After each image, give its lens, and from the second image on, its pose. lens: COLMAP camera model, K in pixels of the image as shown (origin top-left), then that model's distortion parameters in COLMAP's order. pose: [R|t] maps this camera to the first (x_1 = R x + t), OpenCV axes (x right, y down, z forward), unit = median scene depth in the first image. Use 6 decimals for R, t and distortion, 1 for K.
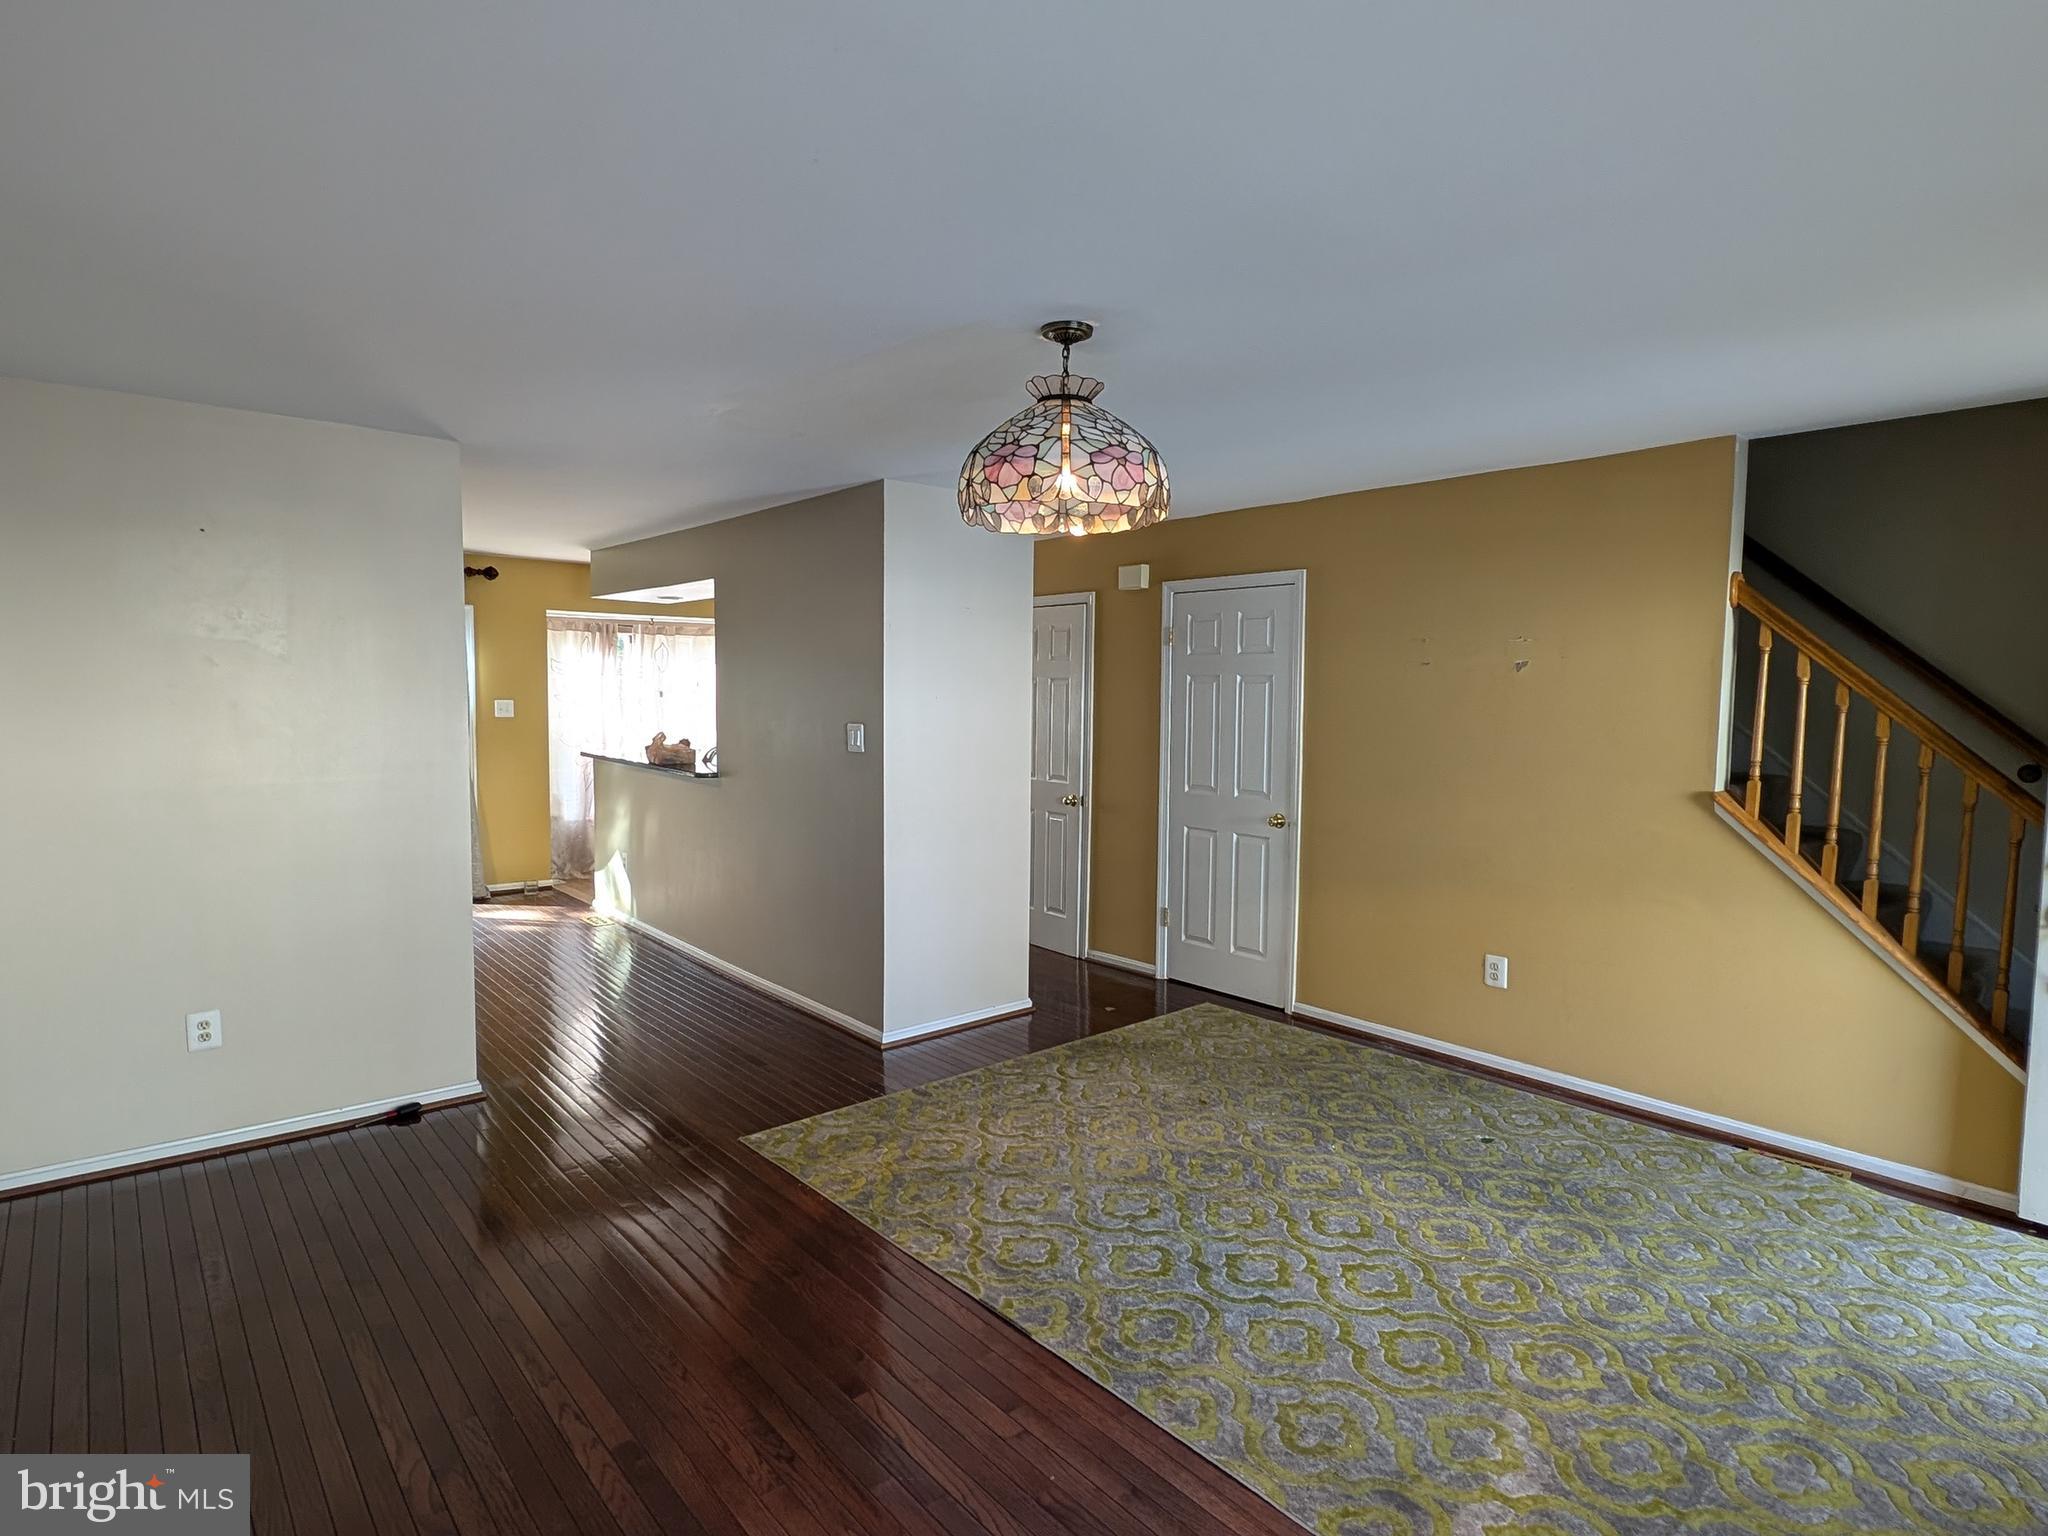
lens RADIAL K [[1095.1, 0, 1034.5], [0, 1095.1, 752.3], [0, 0, 1]] dist [0.016006, 0.001861]
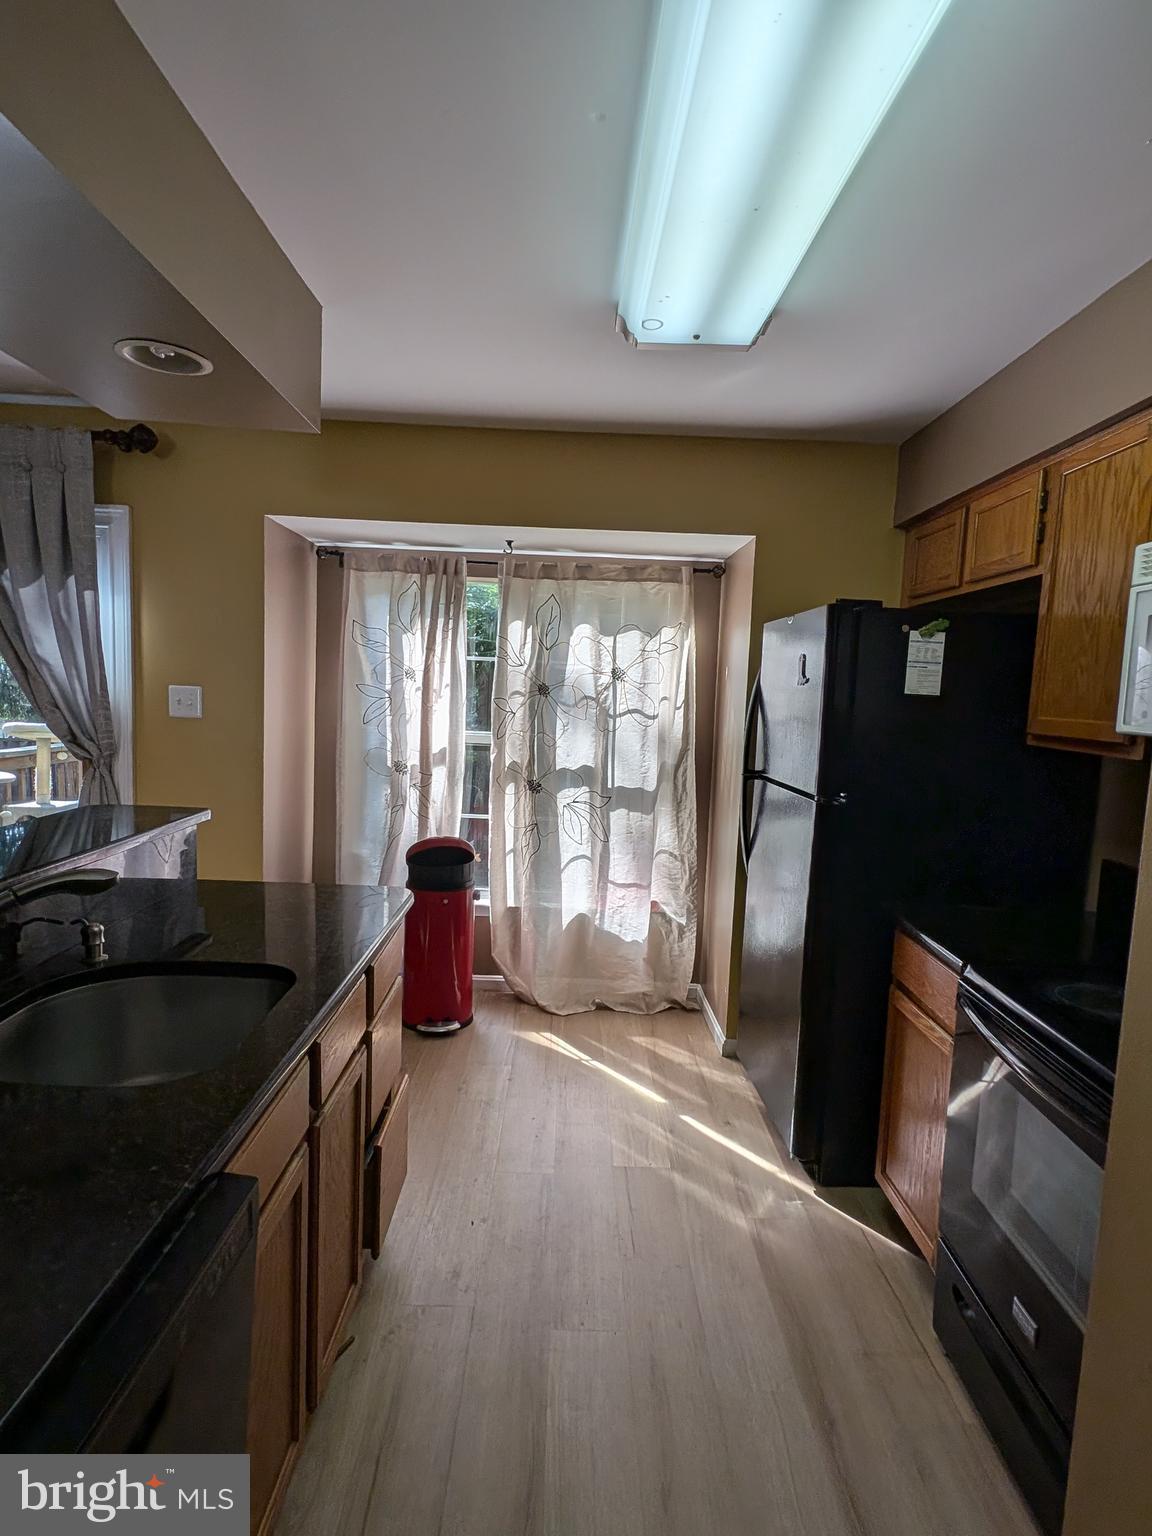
lens RADIAL K [[817.5, 0, 598.2], [0, 817.5, 760.6], [0, 0, 1]] dist [0.019896, -0.013894]
pose [[0.765668, 0.074298, -0.638930, -0.121627], [-0.071927, 0.996967, 0.029738, -0.066982], [0.639201, 0.023187, 0.768690, 1.465589]]
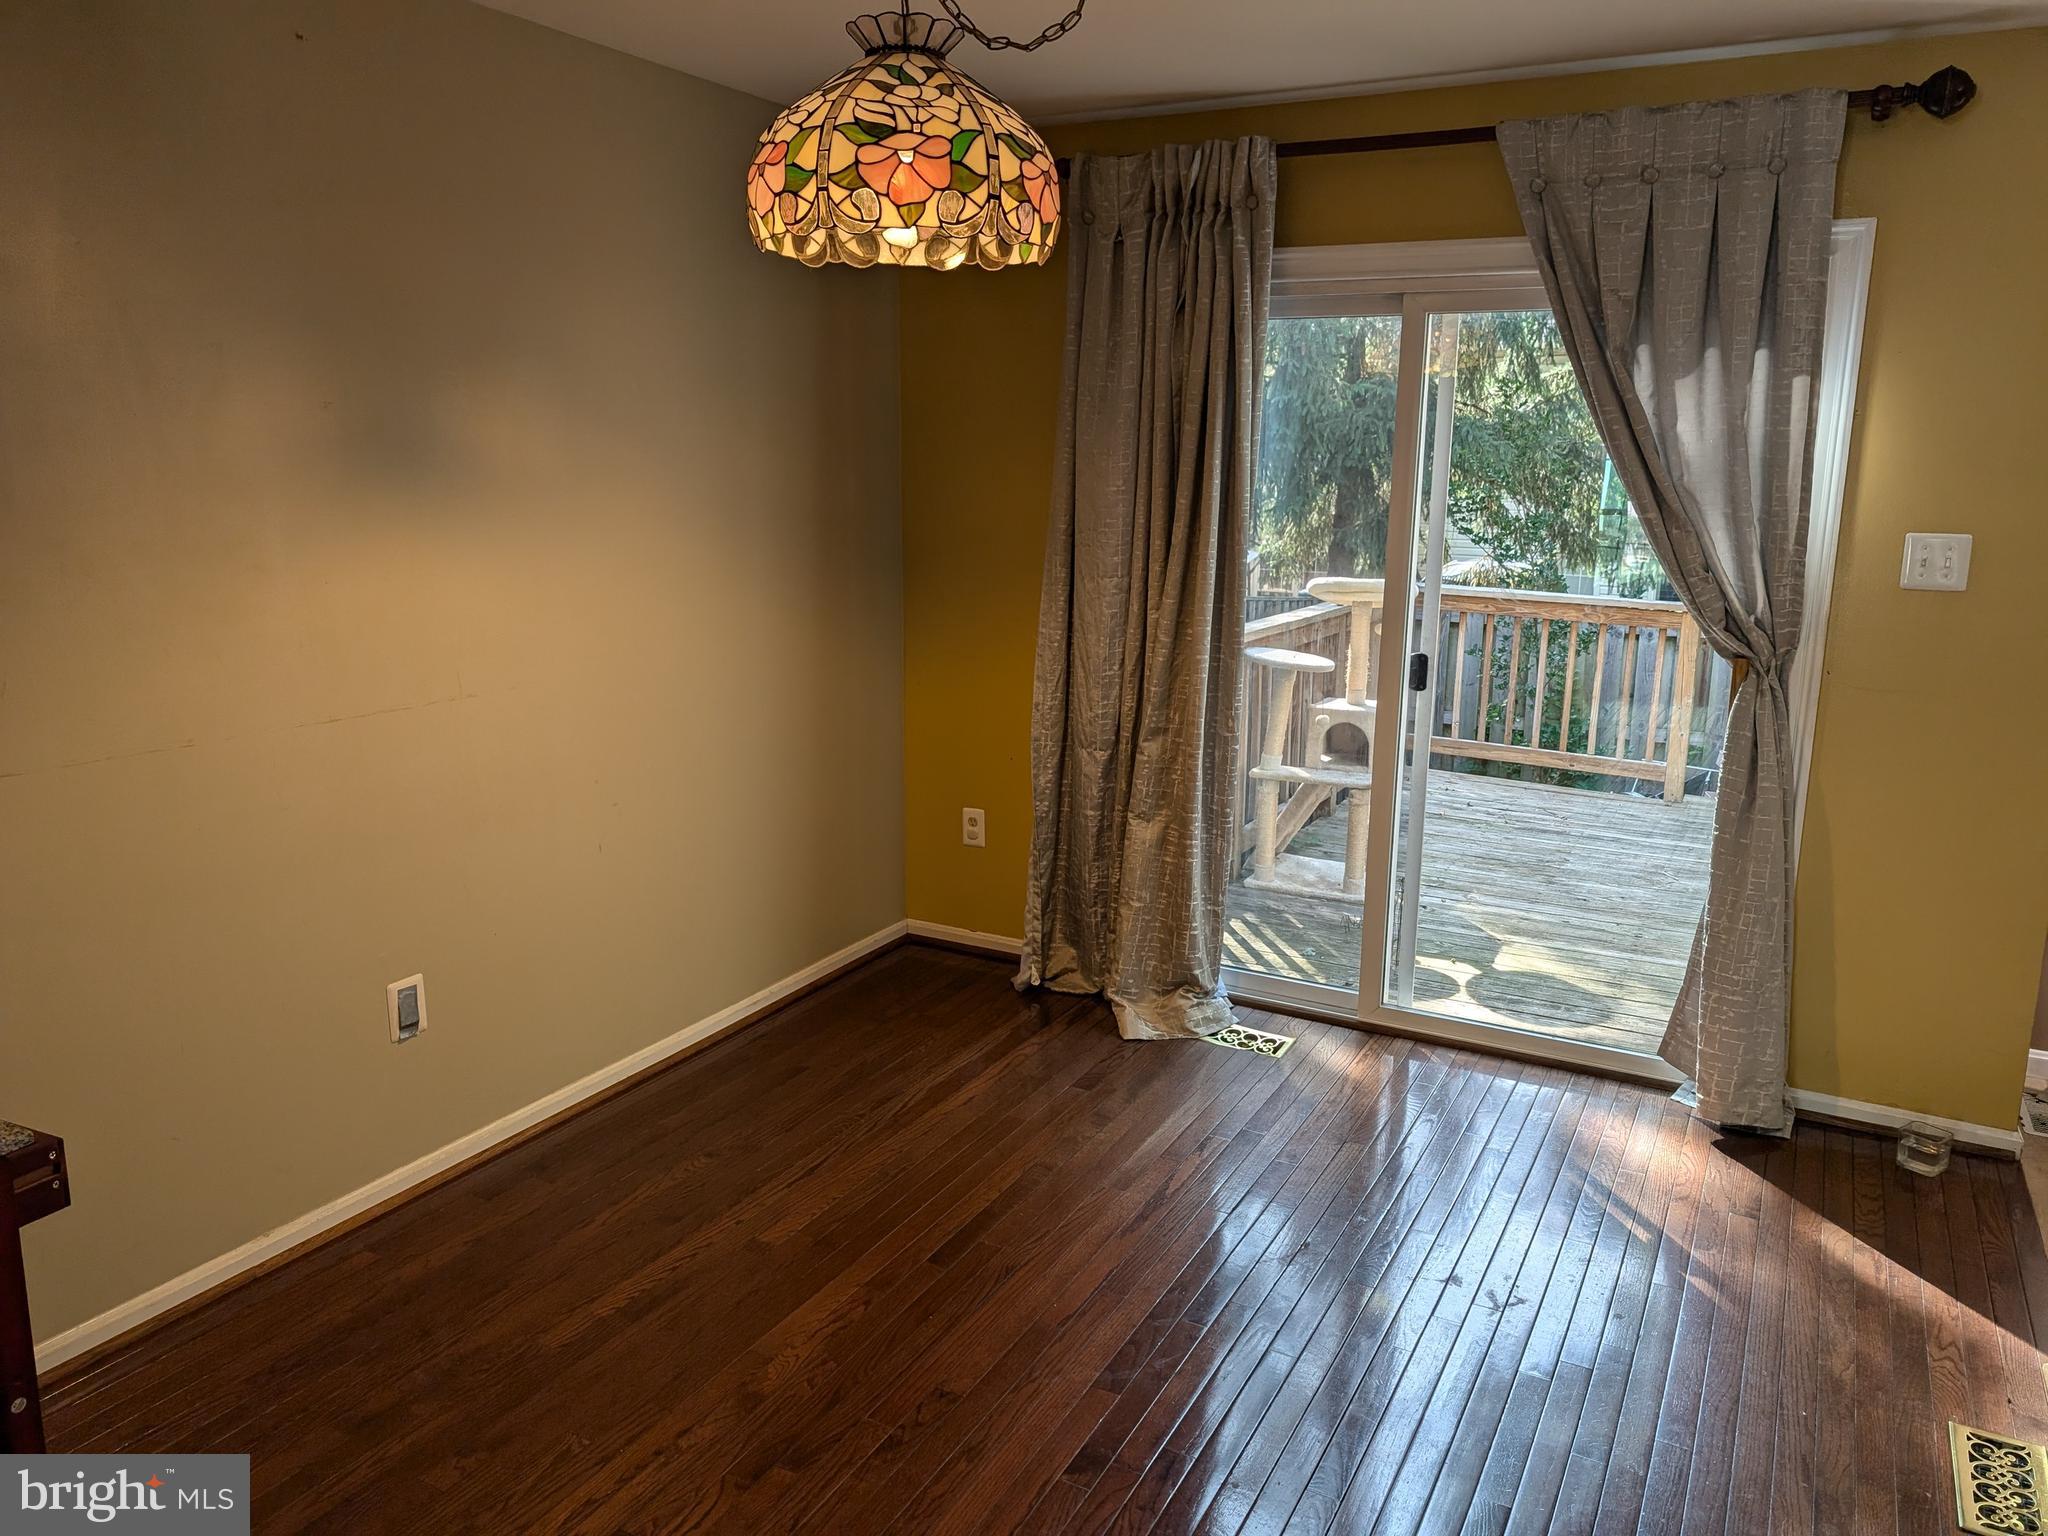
lens RADIAL K [[1469.7, 0, 1036.1], [0, 1469.7, 762.6], [0, 0, 1]] dist [0.020219, -0.021695]
pose [[0.358936, 0.180603, -0.915723, -0.332529], [-0.064445, 0.983555, 0.168720, -0.067948], [0.931135, -0.001546, 0.364672, 1.101353]]
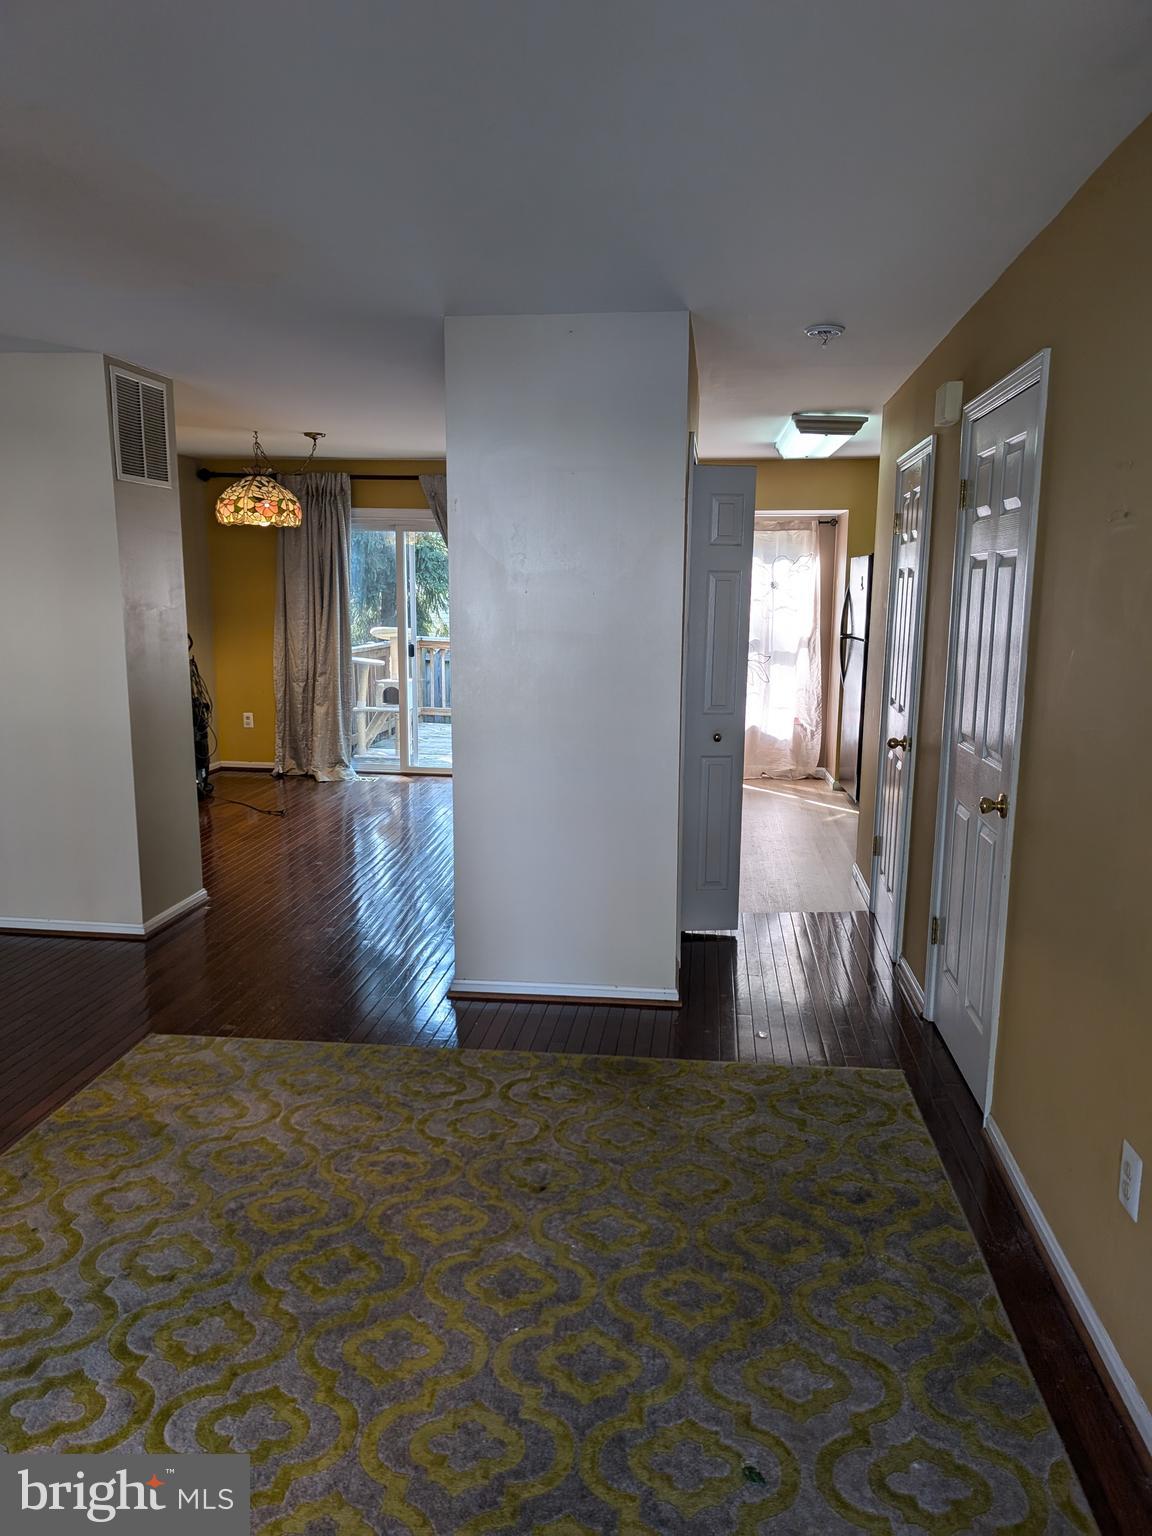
lens RADIAL K [[1102.2, 0, 585.8], [0, 1102.2, 775.9], [0, 0, 1]] dist [0.020219, -0.021695]
pose [[0.676382, 0.120779, -0.726581, 0.593659], [-0.046018, 0.991466, 0.121972, -0.018520], [0.735112, -0.049064, 0.676168, 0.528147]]
